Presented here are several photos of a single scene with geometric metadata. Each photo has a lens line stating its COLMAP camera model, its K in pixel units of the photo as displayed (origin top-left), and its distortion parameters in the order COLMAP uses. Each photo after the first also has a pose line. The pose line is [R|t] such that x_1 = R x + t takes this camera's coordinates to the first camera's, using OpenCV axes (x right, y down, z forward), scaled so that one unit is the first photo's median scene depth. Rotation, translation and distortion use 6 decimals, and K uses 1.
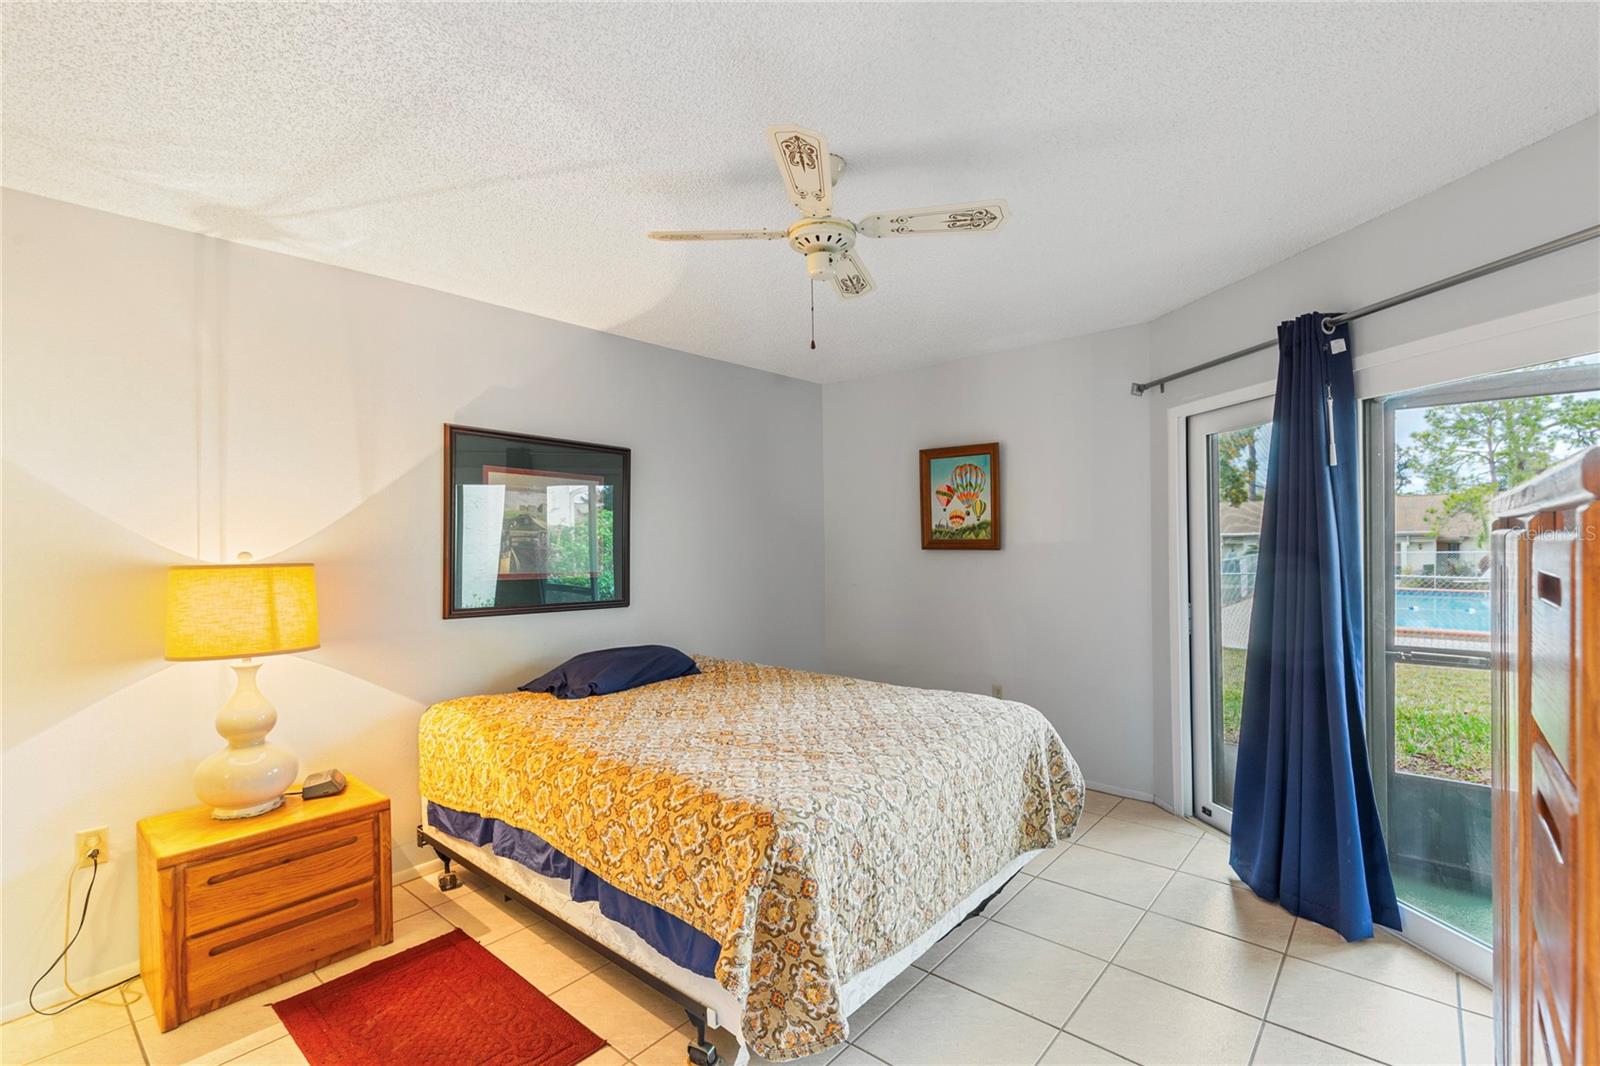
lens RADIAL K [[725.6, 0, 799.0], [0, 725.6, 549.1], [0, 0, 1]] dist [-0.000181, -0.000023]
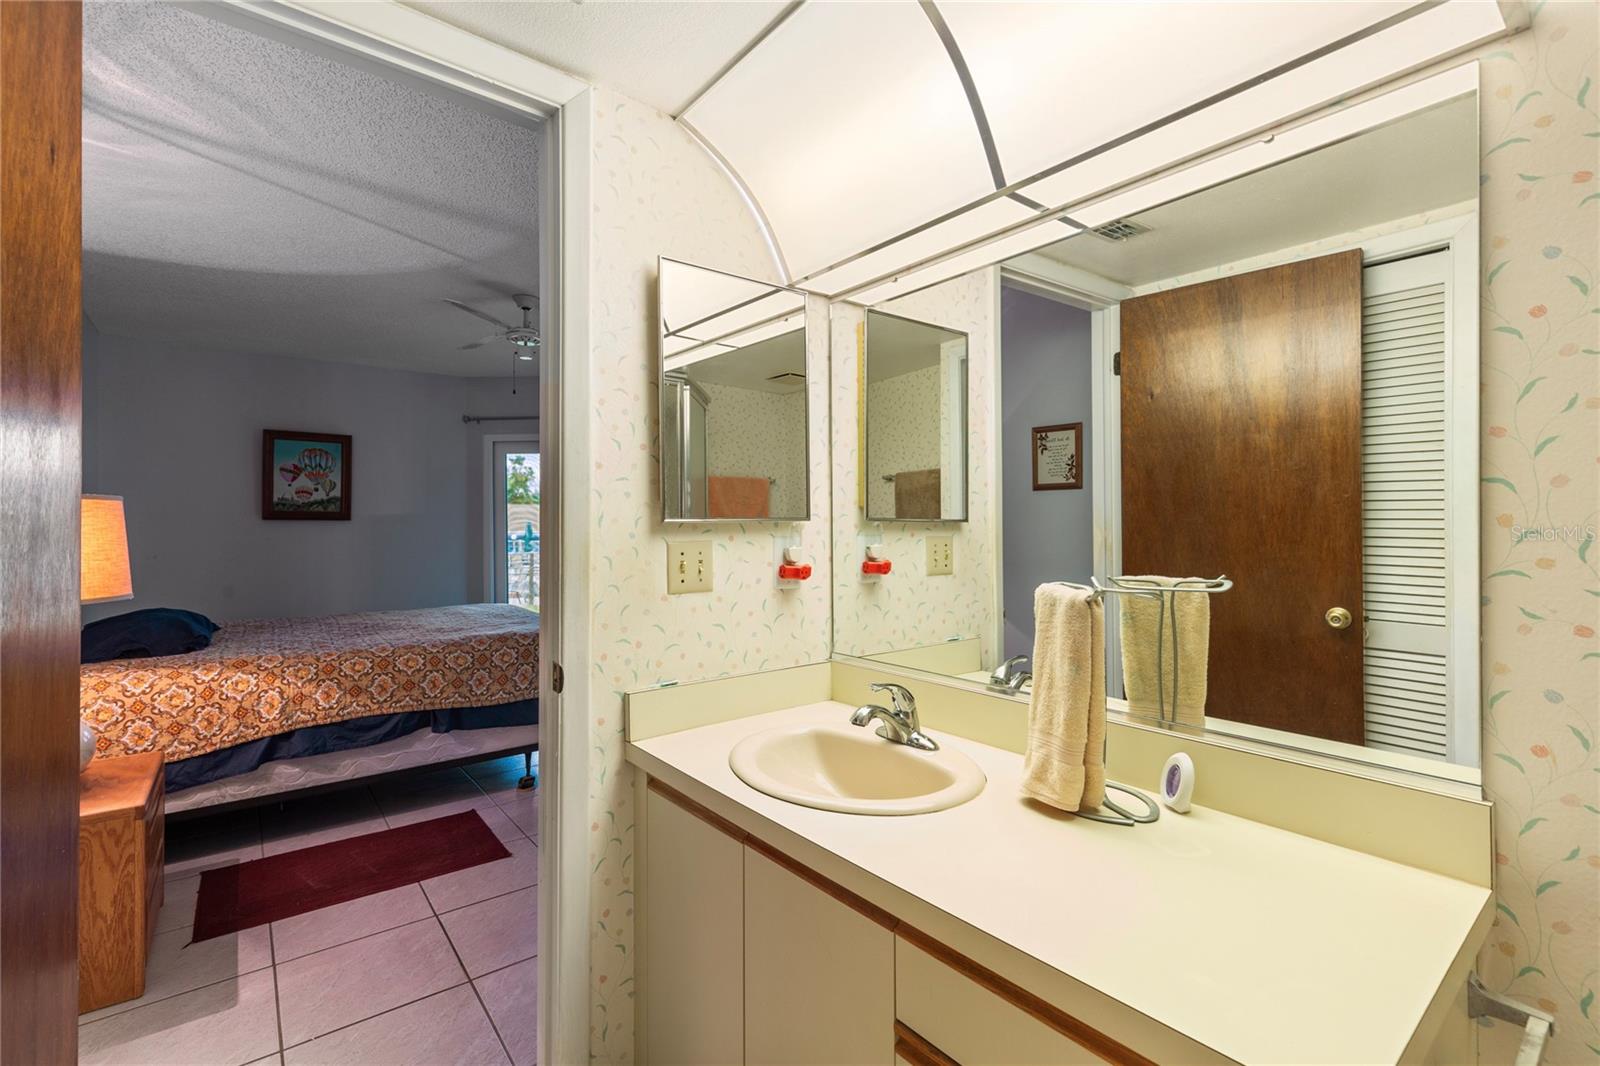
lens RADIAL K [[724.7, 0, 799.9], [0, 724.7, 523.9], [0, 0, 1]] dist [0.000362, 0.000023]
pose [[0.189675, 0.019244, 0.981658, -0.800523], [0.015595, 0.999623, -0.022610, 0.047385], [-0.981723, 0.019597, 0.189303, -0.006510]]
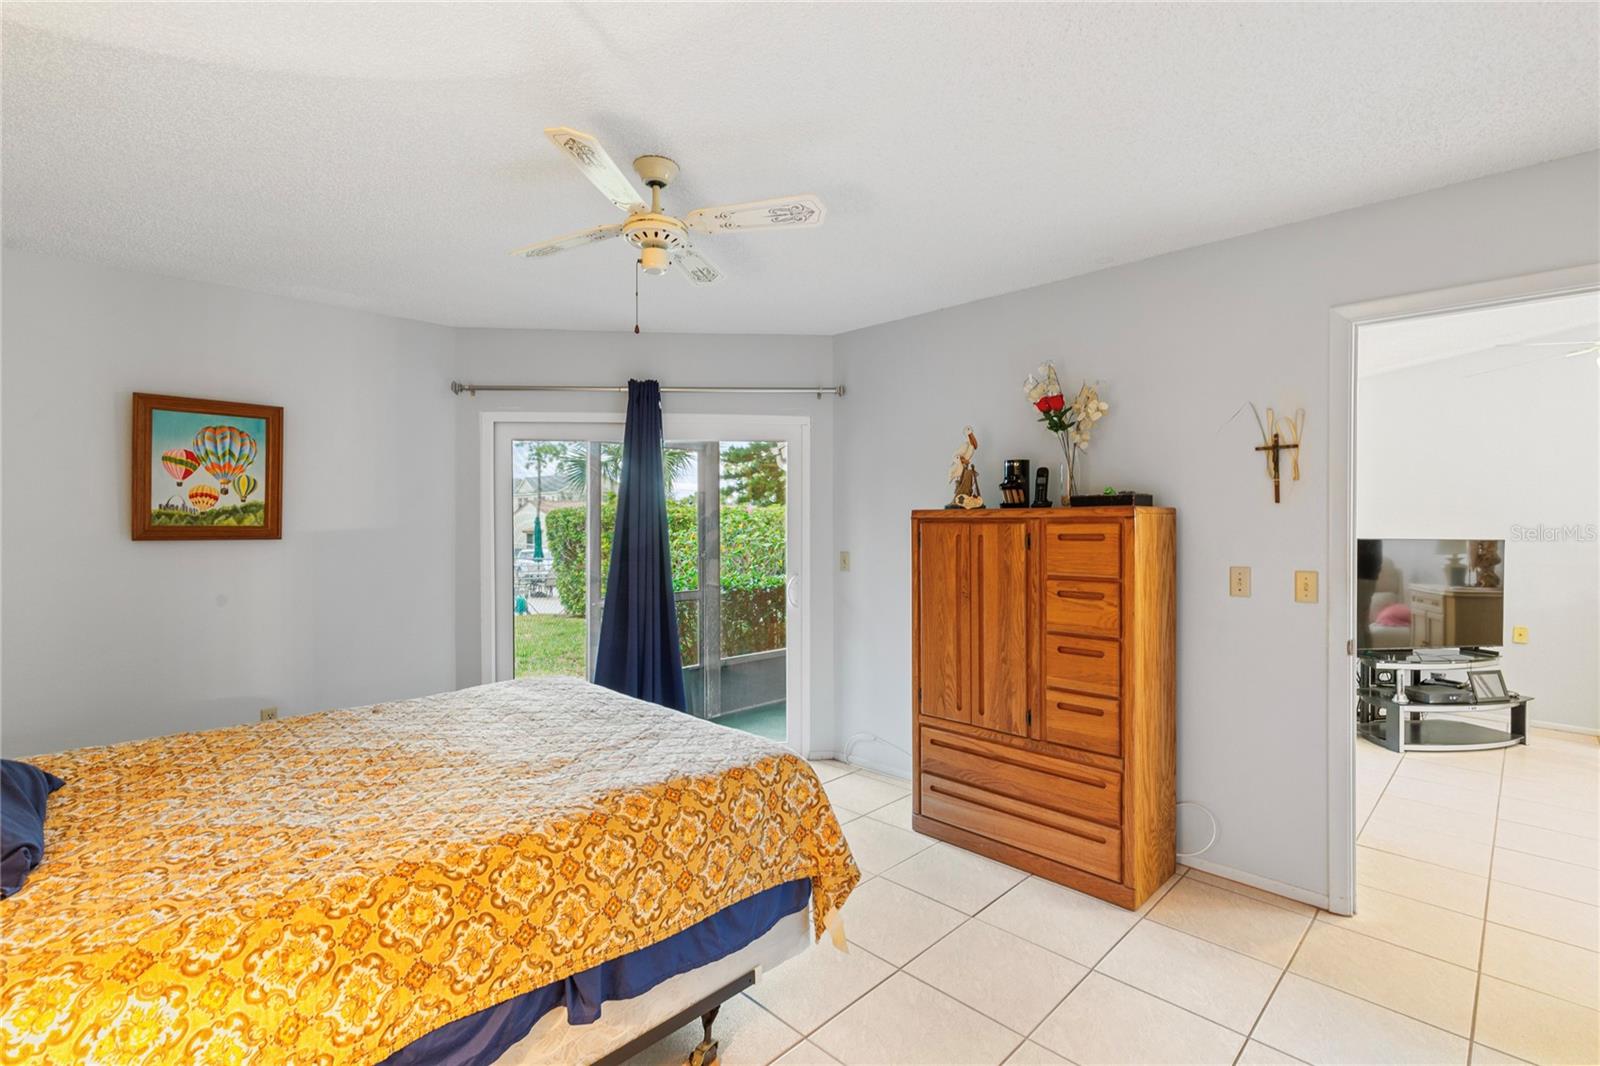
lens RADIAL K [[735.2, 0, 801.3], [0, 735.2, 524.9], [0, 0, 1]] dist [0.001402, 0.000878]
pose [[0.065989, 0.010319, 0.997767, -0.498479], [0.014153, 0.999836, -0.011276, 0.002569], [-0.997720, 0.014865, 0.065832, 0.359328]]
